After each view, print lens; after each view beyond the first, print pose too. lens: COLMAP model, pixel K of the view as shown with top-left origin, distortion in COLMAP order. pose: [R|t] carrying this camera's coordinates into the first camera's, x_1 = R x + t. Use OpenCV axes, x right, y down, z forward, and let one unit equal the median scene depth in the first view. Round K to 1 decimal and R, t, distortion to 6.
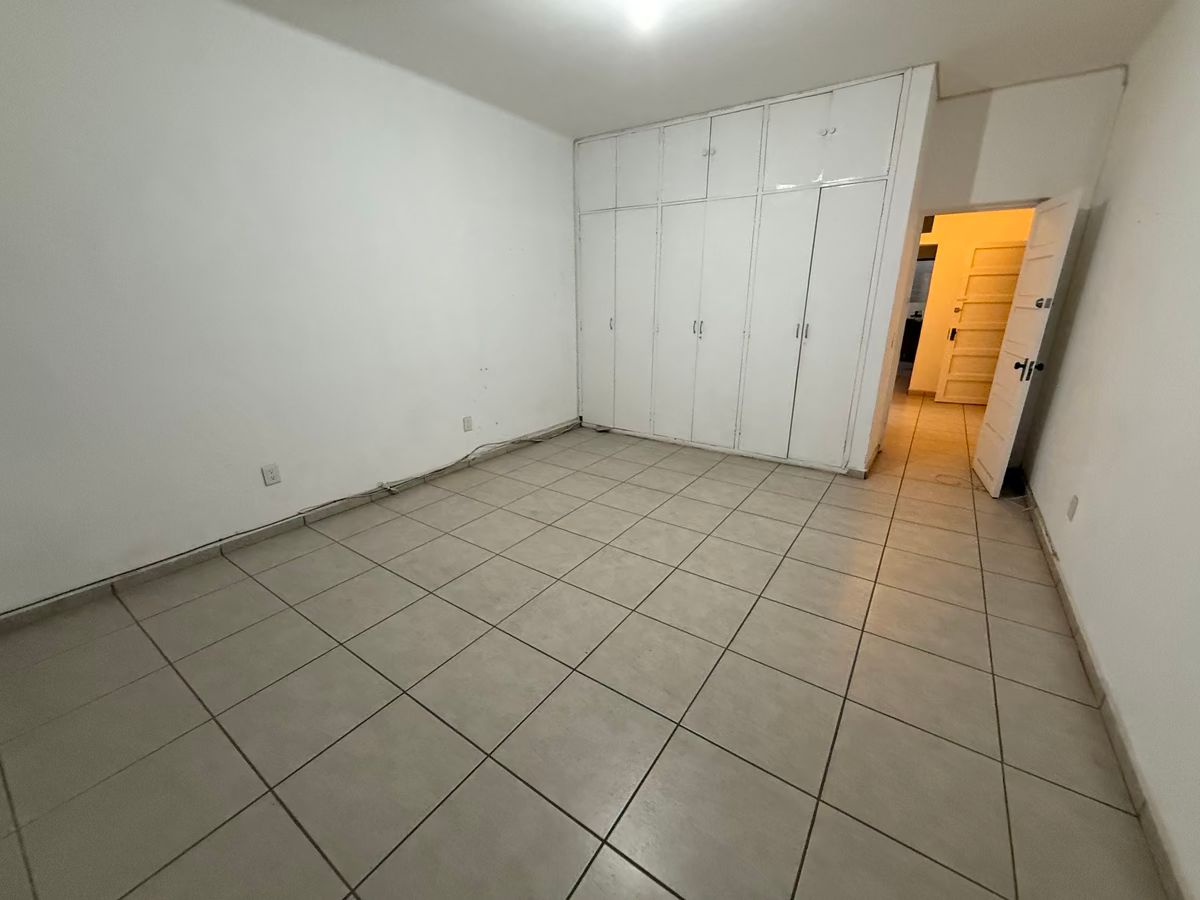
lens RADIAL K [[479.2, 0, 602.0], [0, 479.2, 449.1], [0, 0, 1]] dist [0.000493, 0.000180]
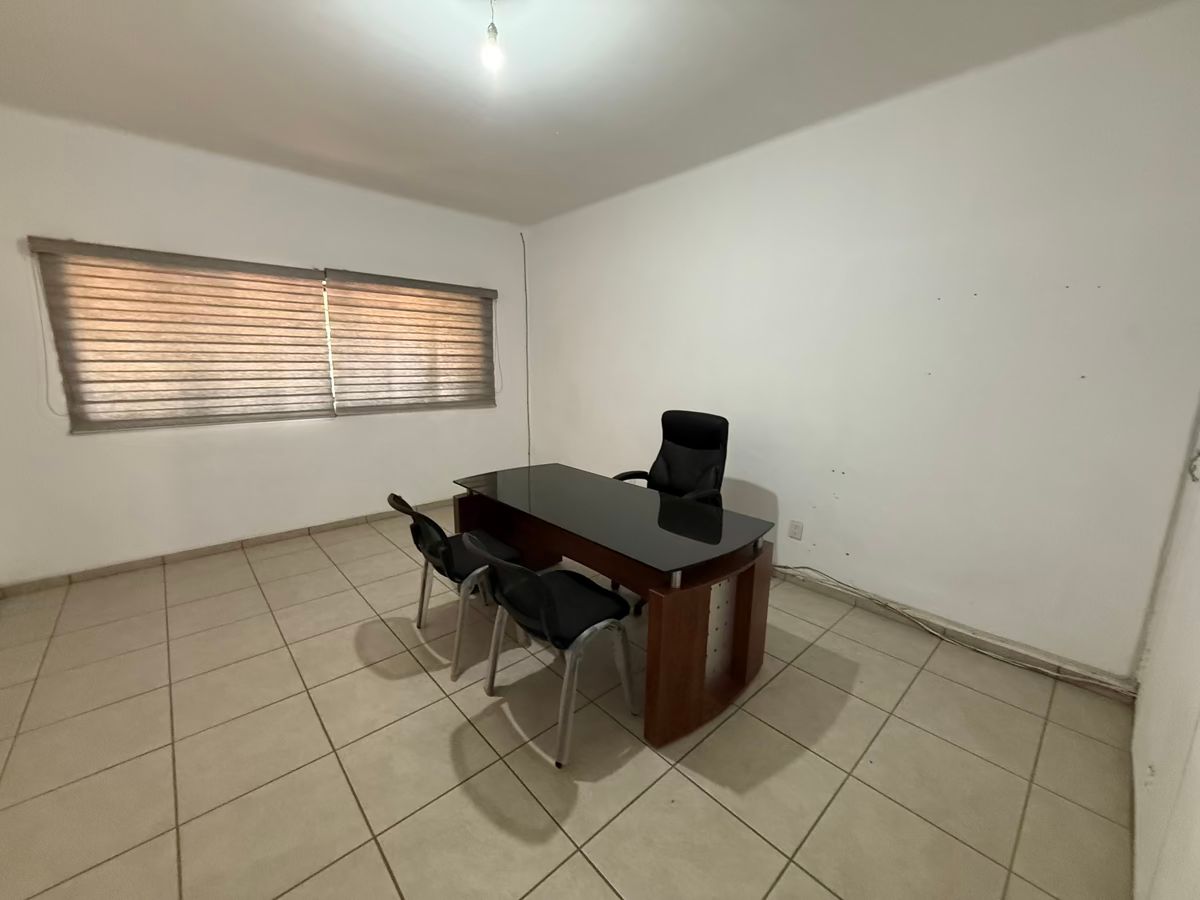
lens RADIAL K [[479.2, 0, 601.0], [0, 479.2, 448.5], [0, 0, 1]] dist [0.000493, 0.000180]
pose [[-0.220013, 0.182132, -0.958344, 0.595664], [-0.307477, 0.919389, 0.245318, -0.311581], [0.925771, 0.348642, -0.146276, 0.900832]]
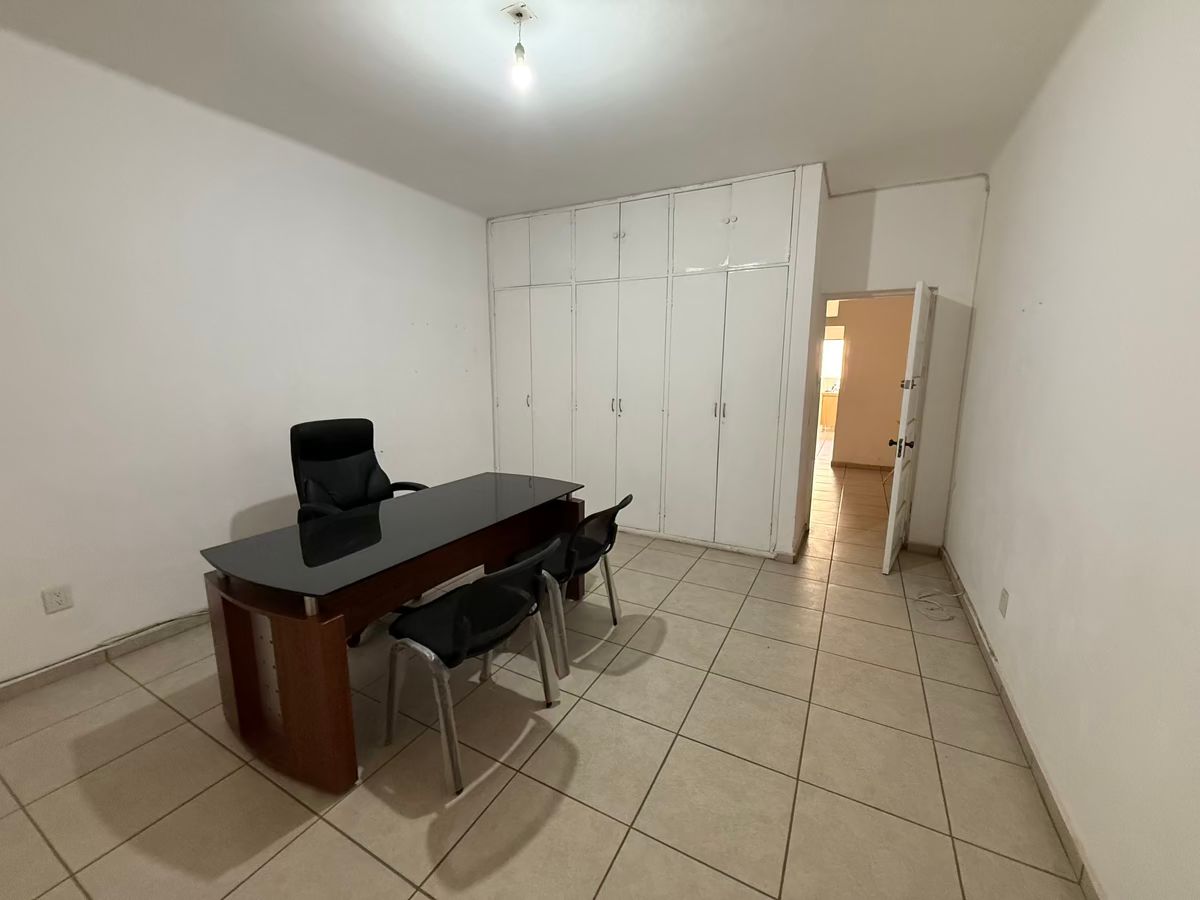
lens RADIAL K [[479.2, 0, 602.0], [0, 479.2, 451.0], [0, 0, 1]] dist [0.000493, 0.000180]
pose [[0.993215, -0.011440, 0.115727, 0.073602], [0.027343, 0.990224, -0.136781, -0.041527], [-0.113030, 0.139018, 0.983818, 0.092615]]
